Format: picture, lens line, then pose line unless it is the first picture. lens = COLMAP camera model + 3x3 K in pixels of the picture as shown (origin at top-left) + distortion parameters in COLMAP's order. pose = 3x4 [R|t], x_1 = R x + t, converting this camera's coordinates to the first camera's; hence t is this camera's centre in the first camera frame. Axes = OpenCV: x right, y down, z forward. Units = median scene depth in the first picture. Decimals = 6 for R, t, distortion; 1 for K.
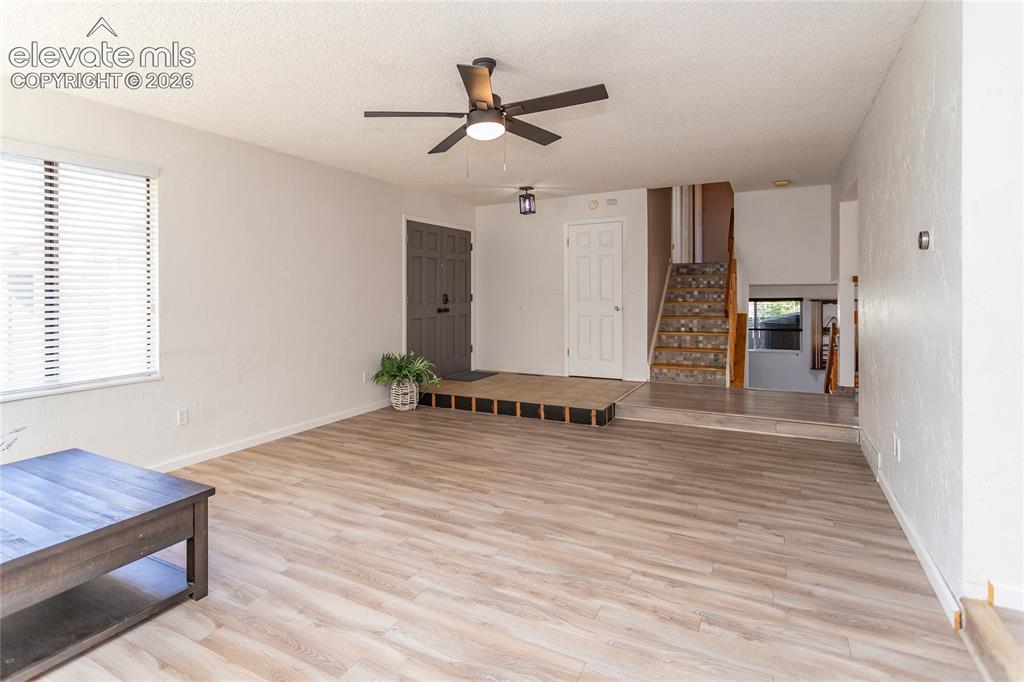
lens RADIAL K [[531.5, 0, 476.0], [0, 531.5, 290.9], [0, 0, 1]] dist [0.000509, -0.000138]
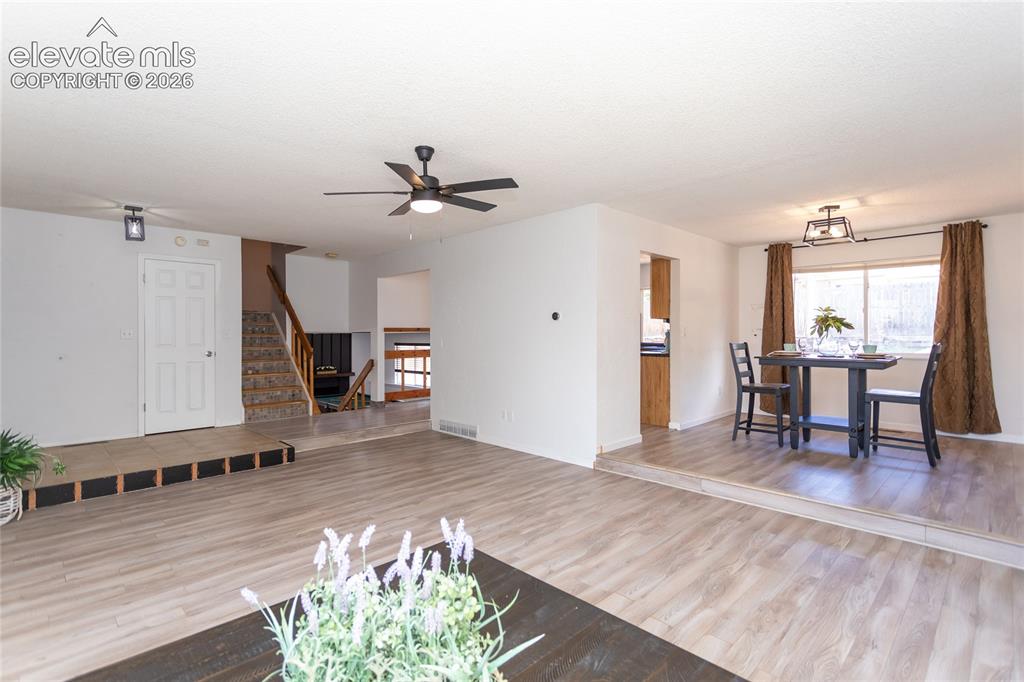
lens RADIAL K [[500.7, 0, 512.8], [0, 500.7, 338.9], [0, 0, 1]] dist [-0.001743, 0.002177]
pose [[0.243517, 0.002433, 0.969894, -0.881171], [-0.009570, 0.999954, -0.000106, 0.000538], [-0.969850, -0.009256, 0.243529, 0.437564]]
